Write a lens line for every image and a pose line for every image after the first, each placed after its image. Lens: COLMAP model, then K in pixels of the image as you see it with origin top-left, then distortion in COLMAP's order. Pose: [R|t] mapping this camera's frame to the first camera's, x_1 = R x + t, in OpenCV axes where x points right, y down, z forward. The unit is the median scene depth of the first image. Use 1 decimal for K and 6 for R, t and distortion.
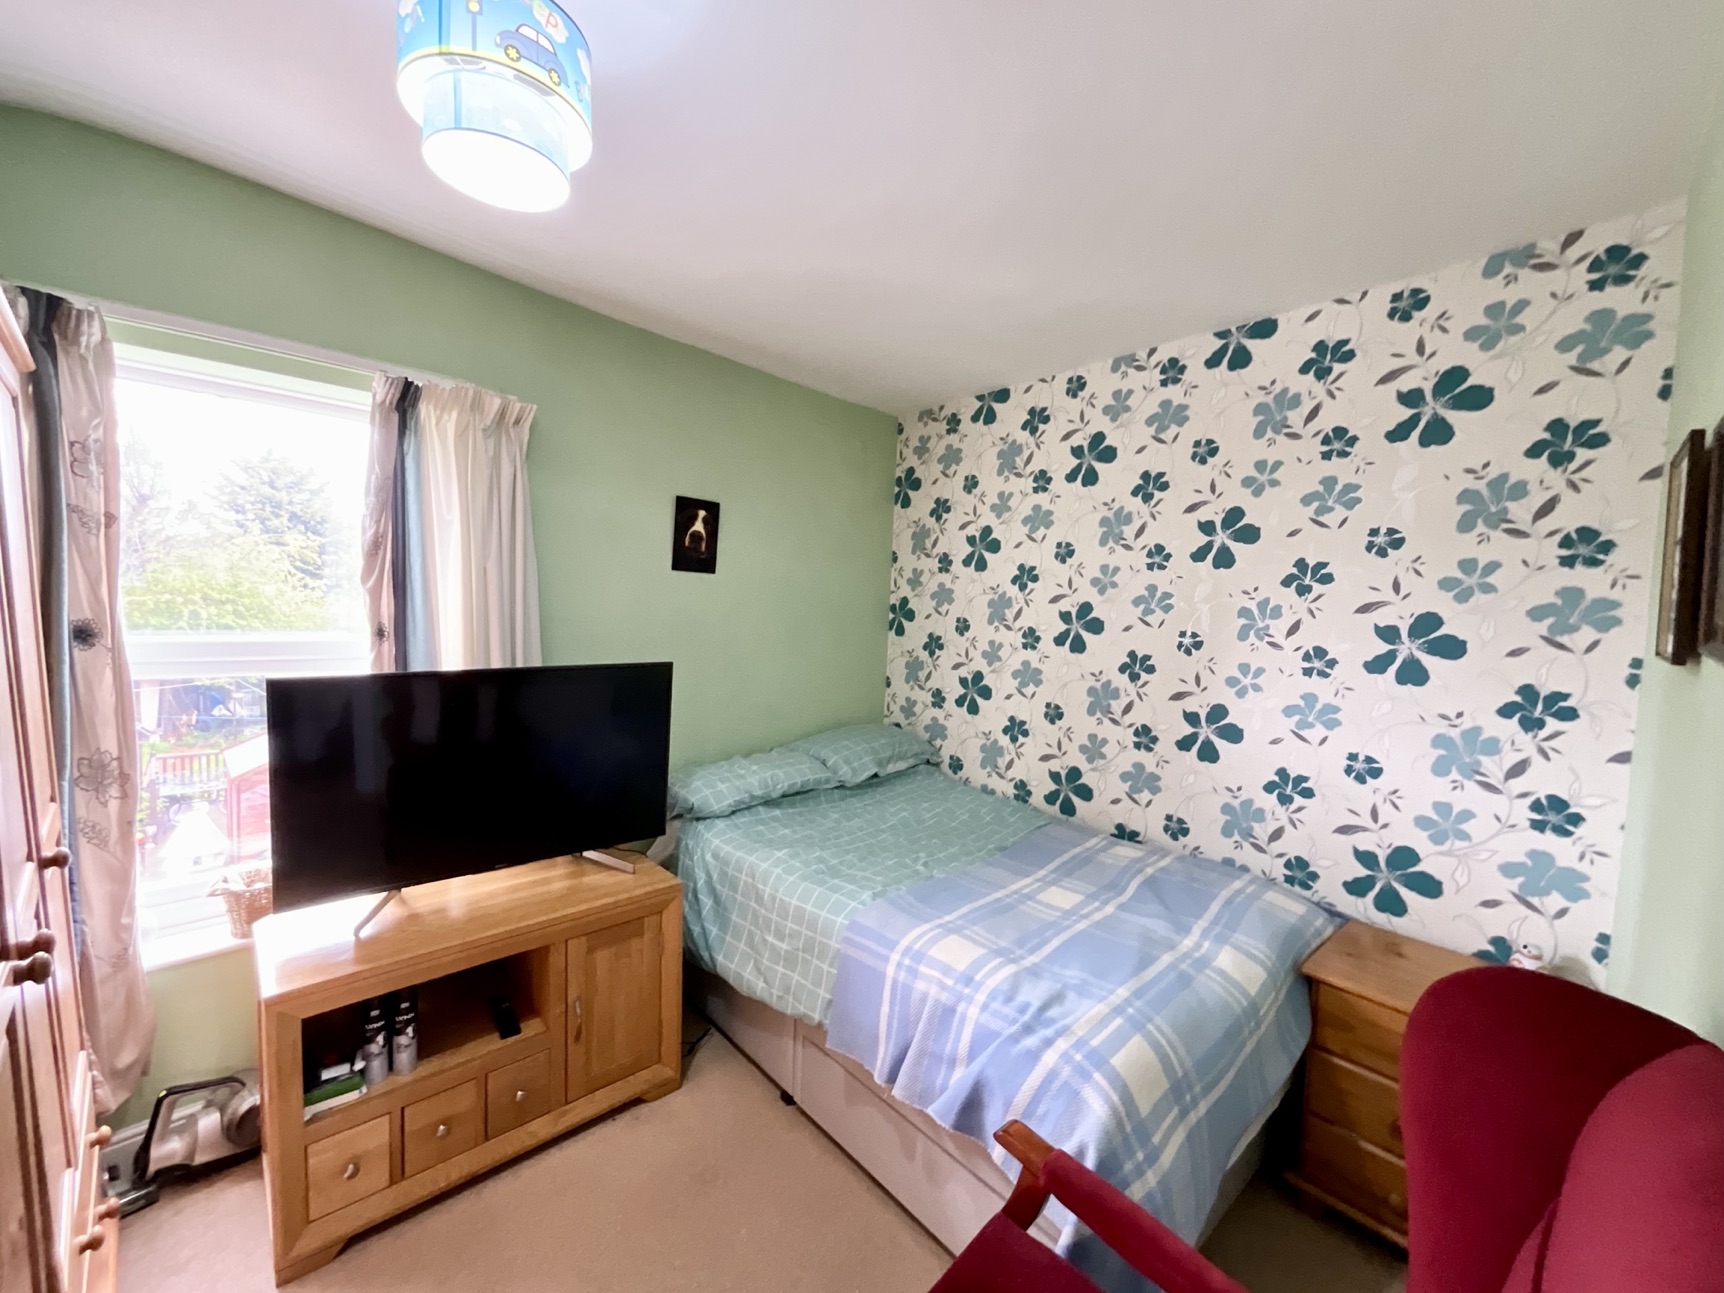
lens RADIAL K [[704.7, 0, 862.0], [0, 704.7, 646.5], [0, 0, 1]] dist [0.000871, 0.000447]
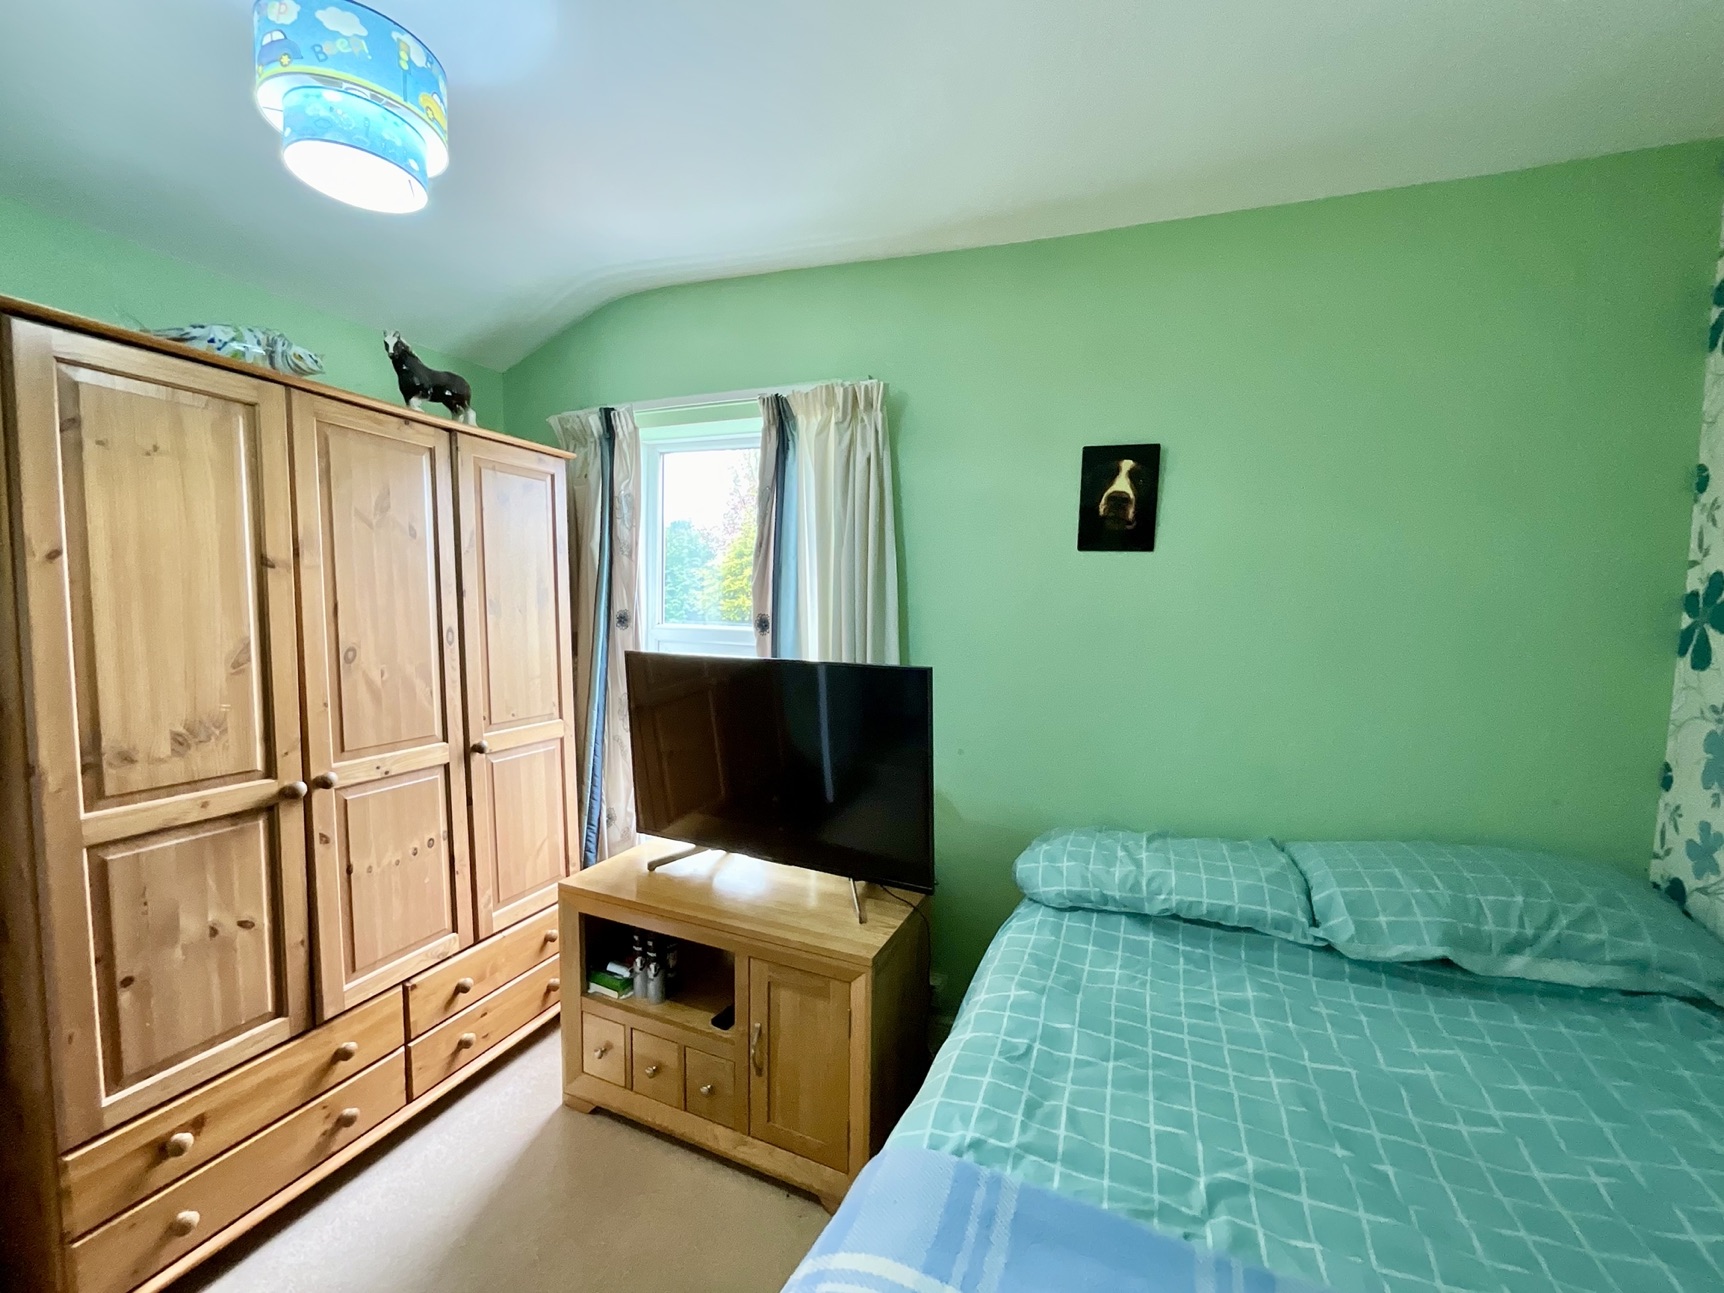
lens RADIAL K [[704.7, 0, 862.0], [0, 704.7, 646.5], [0, 0, 1]] dist [0.000871, 0.000447]
pose [[0.385094, 0.035970, -0.922176, 0.333255], [-0.059940, 0.998105, 0.013901, -0.006491], [0.920929, 0.049922, 0.386521, 0.537841]]
